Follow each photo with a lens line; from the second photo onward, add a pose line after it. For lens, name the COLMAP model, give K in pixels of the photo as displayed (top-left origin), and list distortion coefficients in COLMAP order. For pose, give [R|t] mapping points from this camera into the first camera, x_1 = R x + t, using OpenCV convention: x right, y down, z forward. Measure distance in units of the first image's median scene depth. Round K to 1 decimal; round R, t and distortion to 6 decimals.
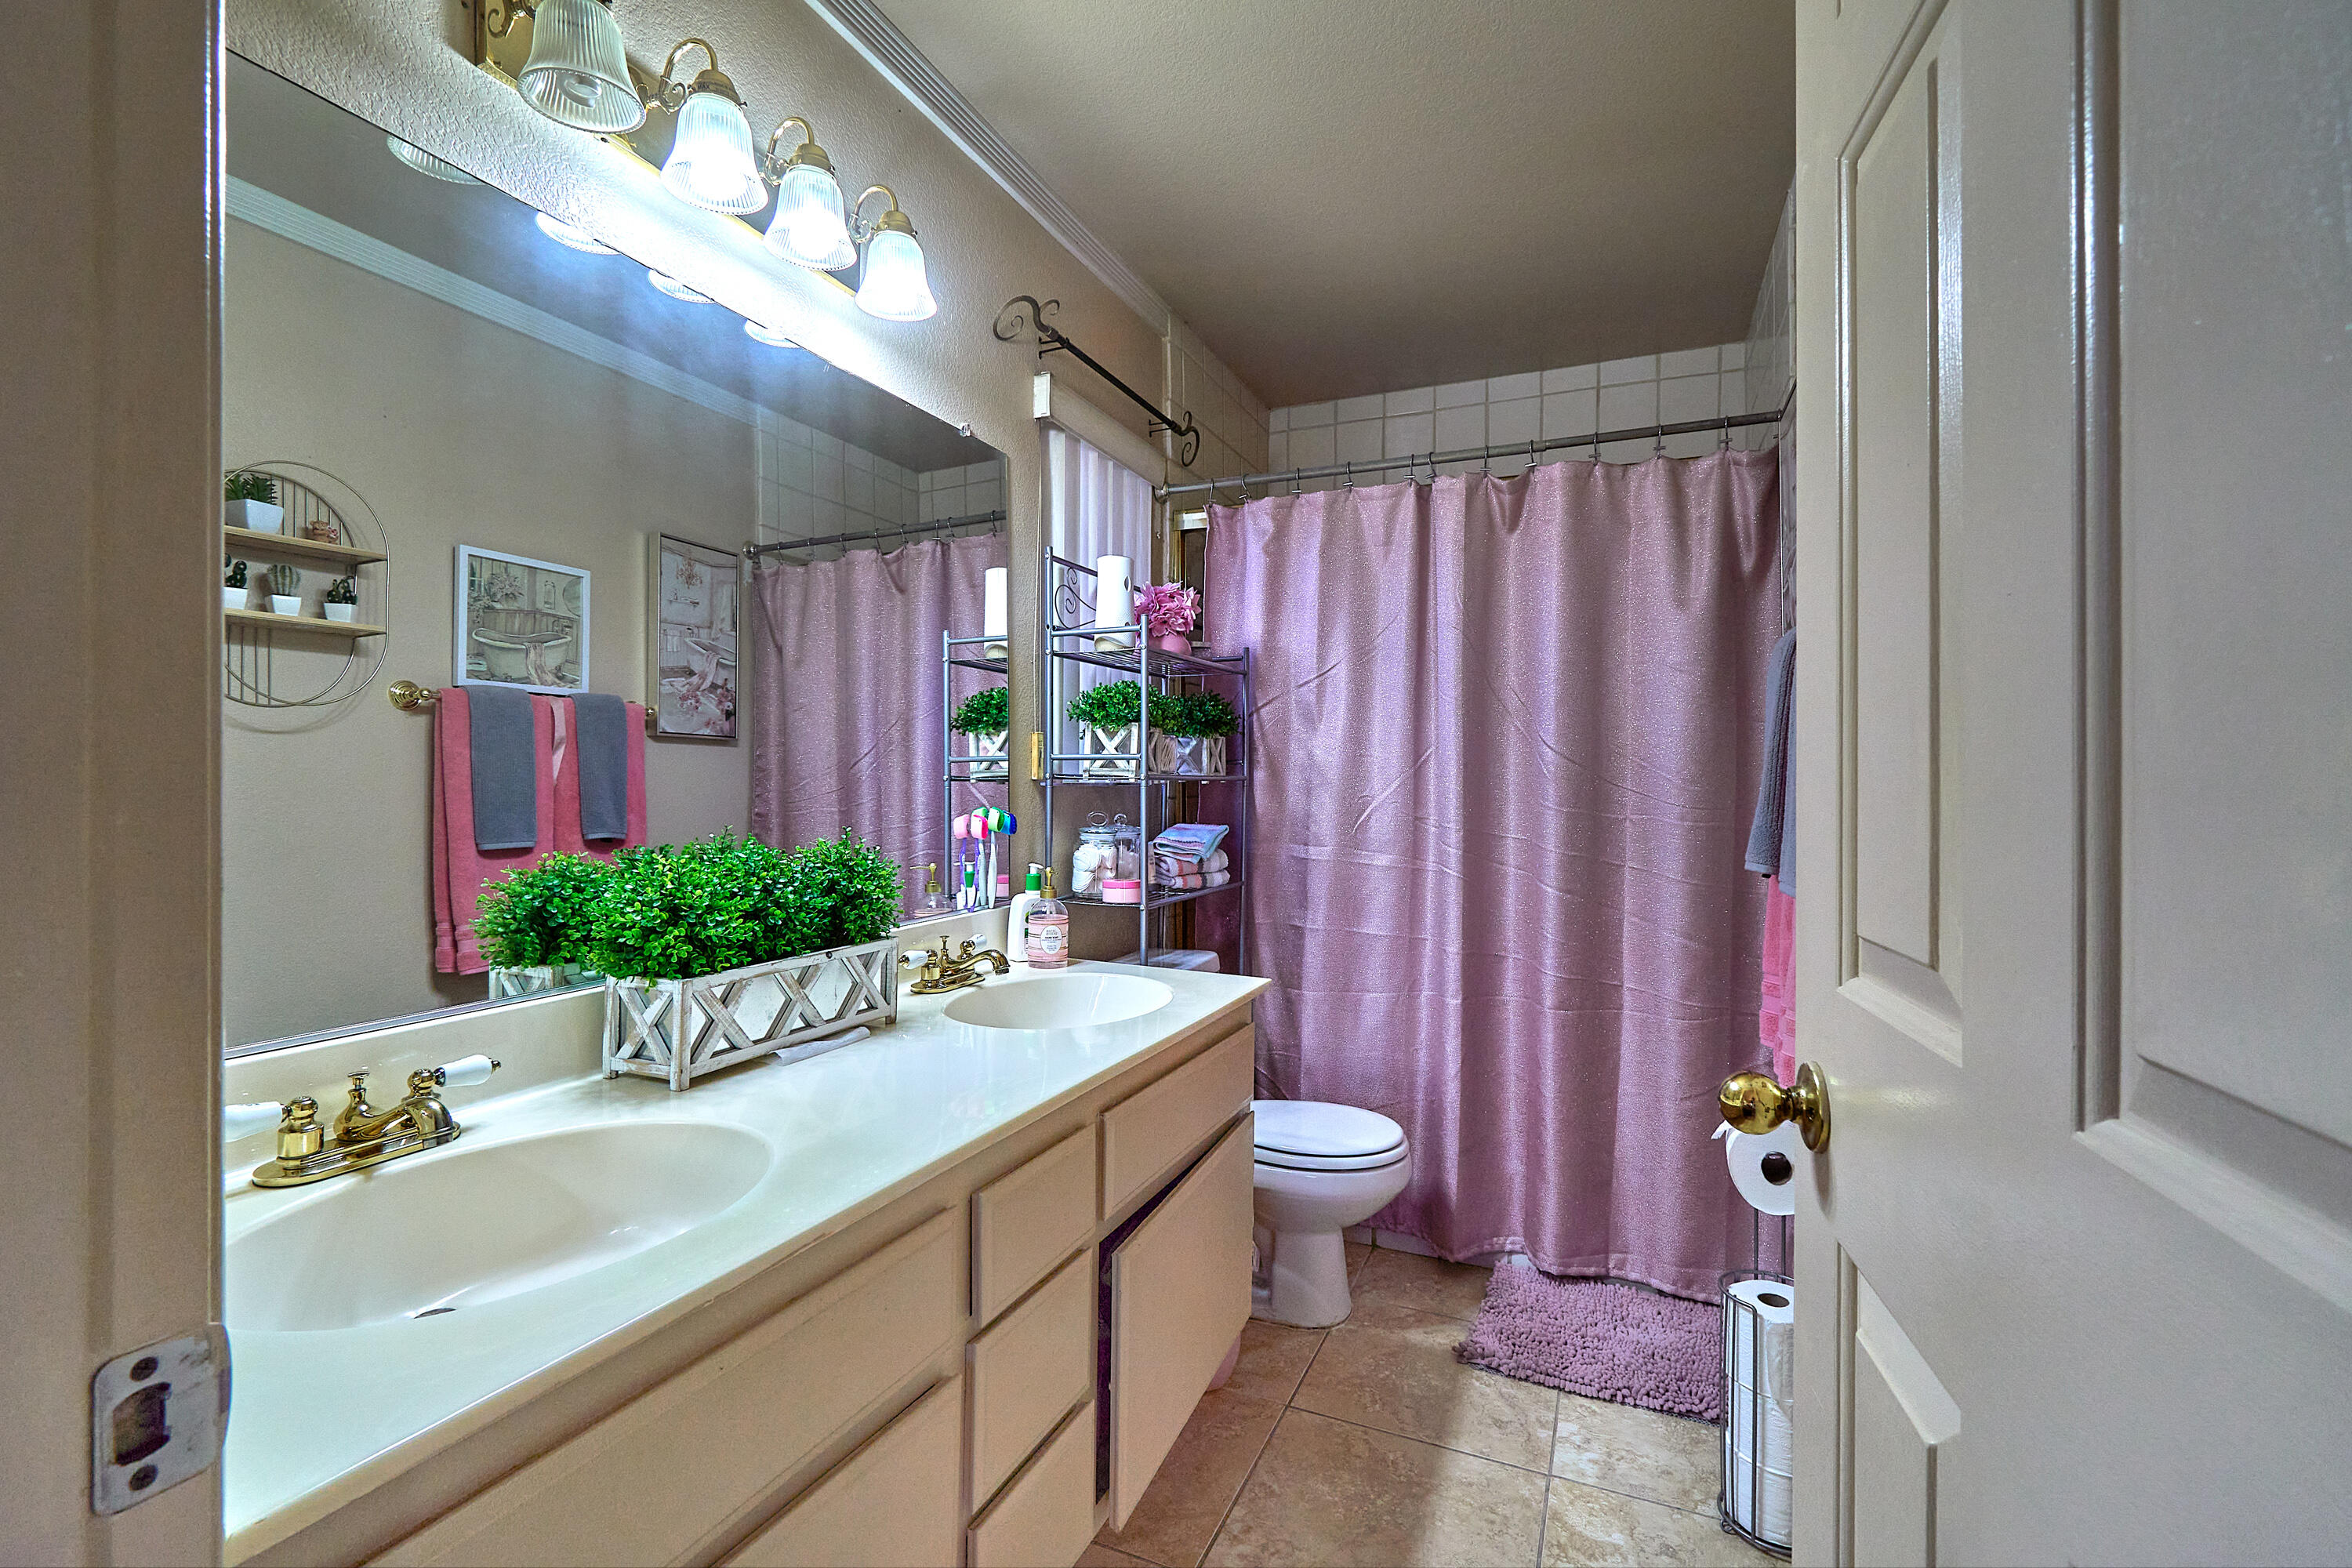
lens RADIAL K [[1053.0, 0, 1159.9], [0, 1053.0, 783.6], [0, 0, 1]] dist [-0.000009, -0.000159]
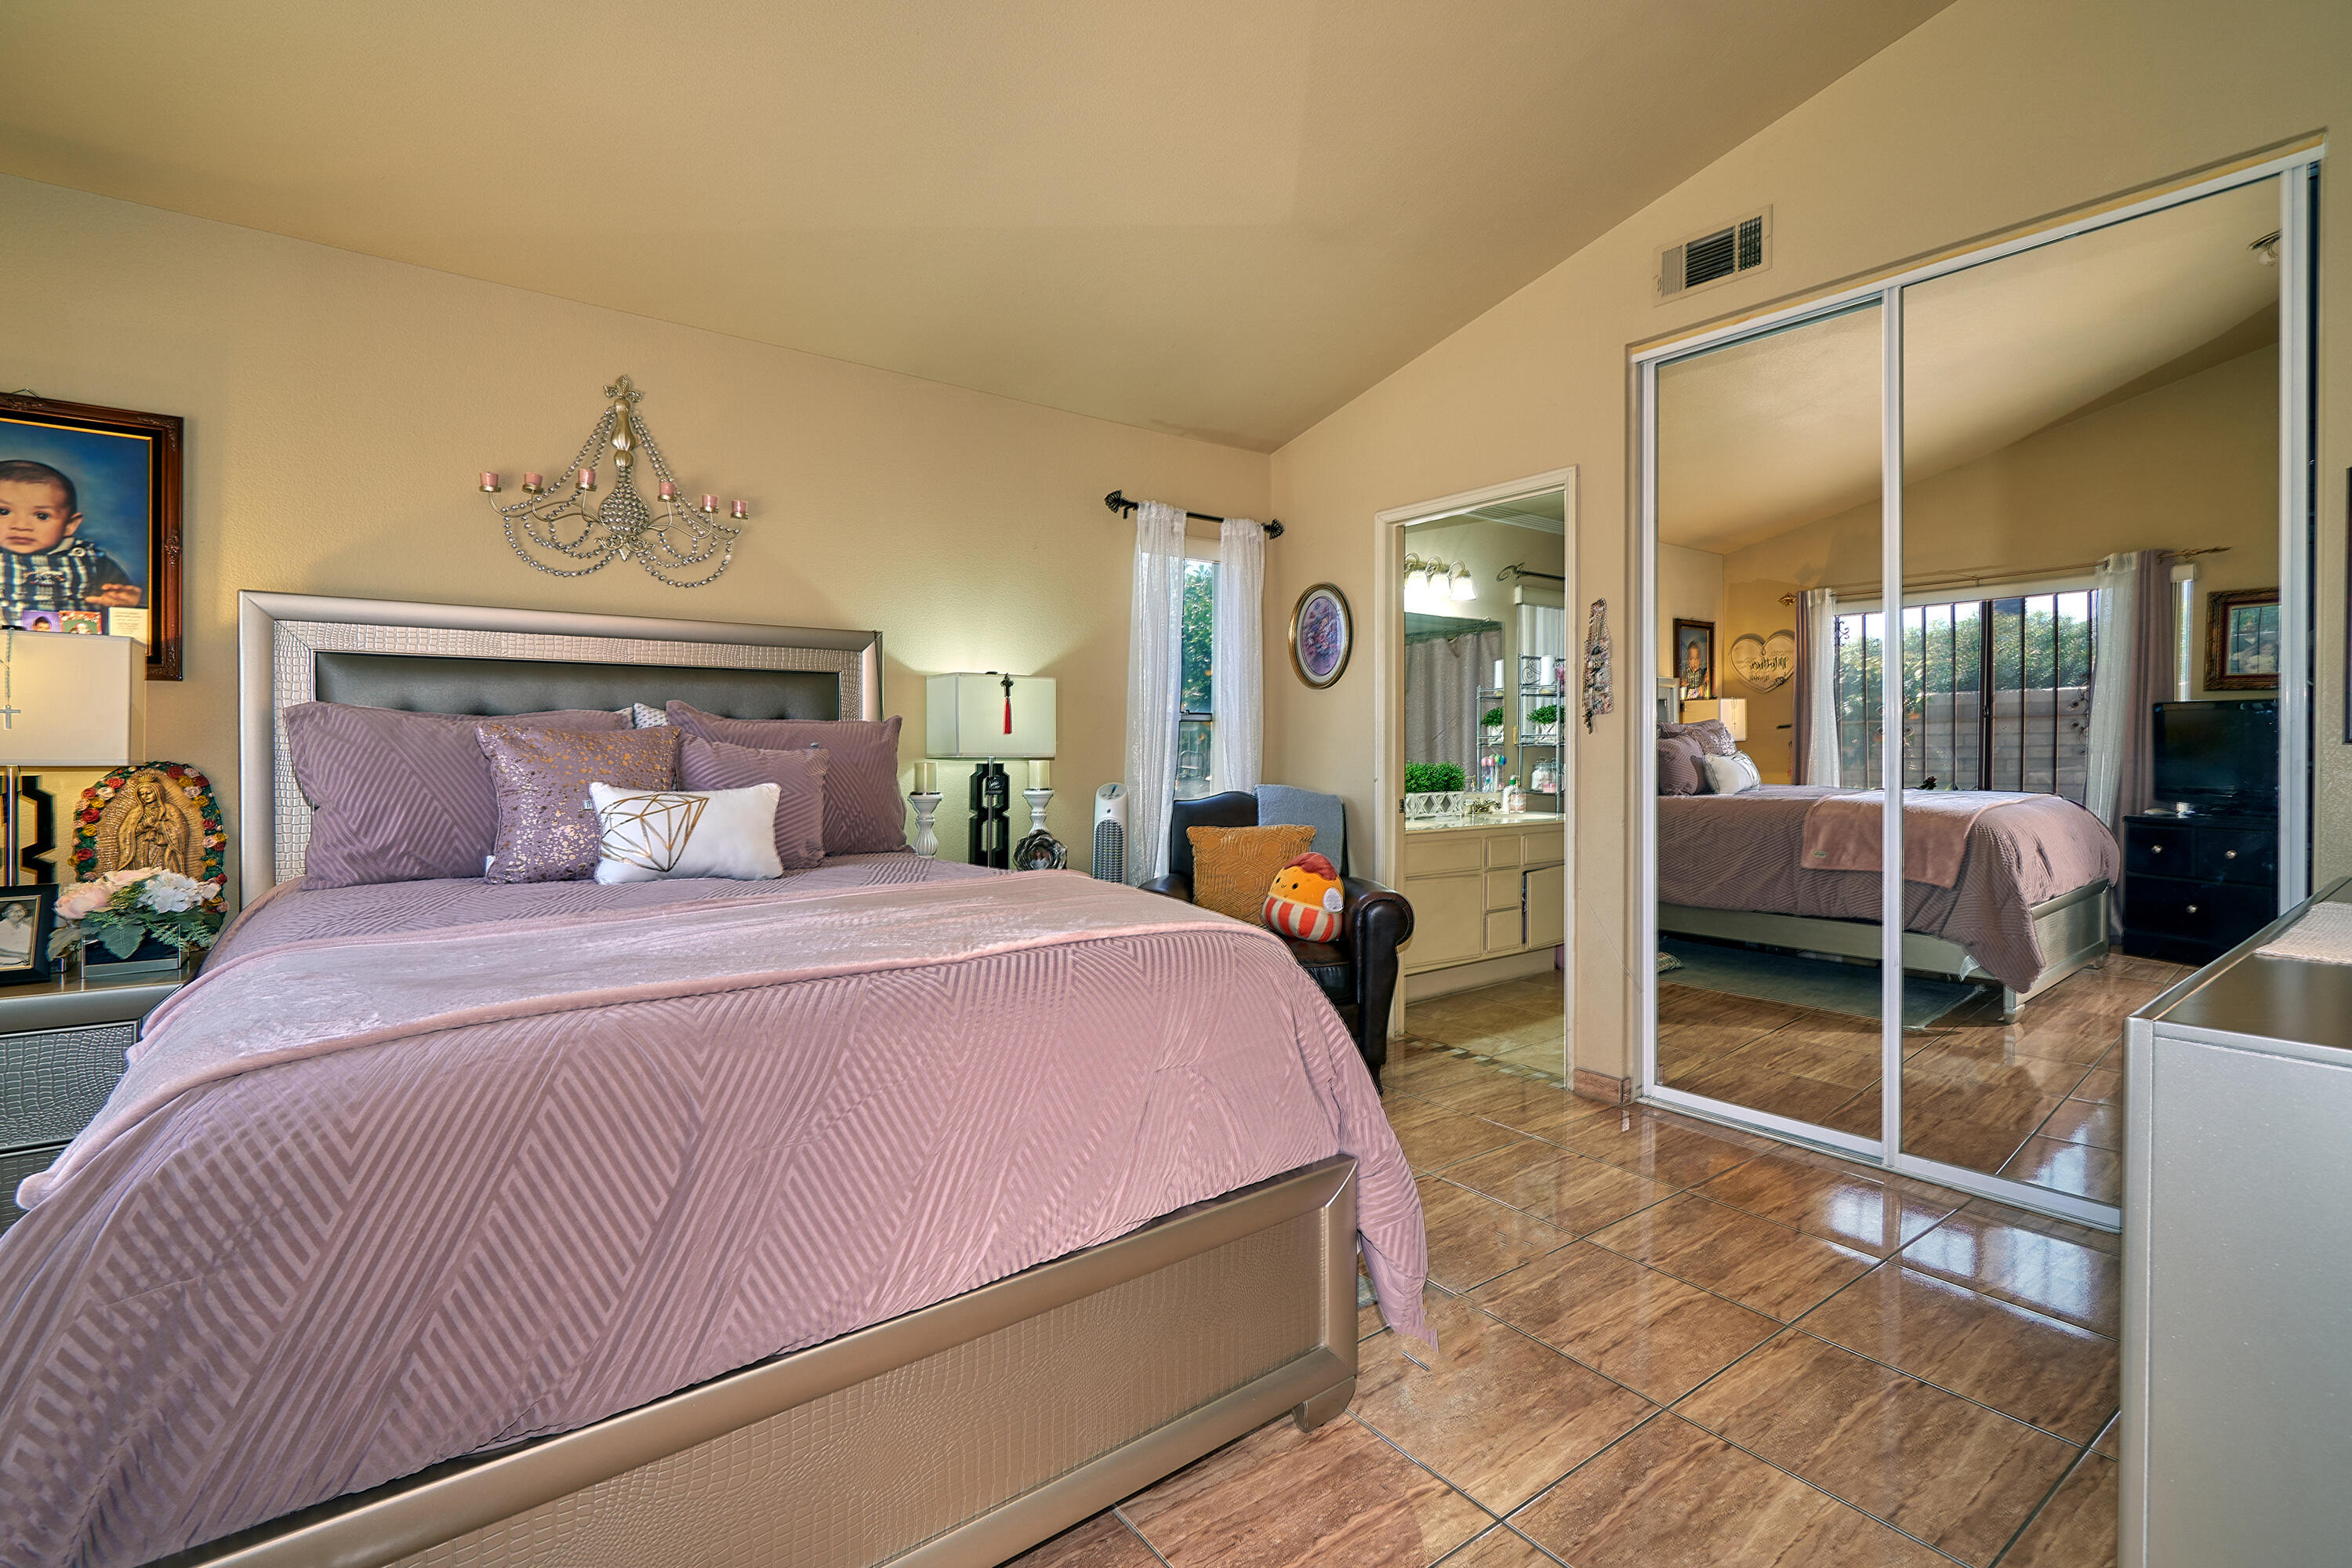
lens RADIAL K [[1036.5, 0, 1173.0], [0, 1036.5, 758.8], [0, 0, 1]] dist [0.019043, 0.000114]
pose [[0.884476, 0.002746, -0.466578, 0.326724], [0.001702, 0.999957, 0.009113, 0.007155], [0.466583, -0.008854, 0.884433, -1.630420]]
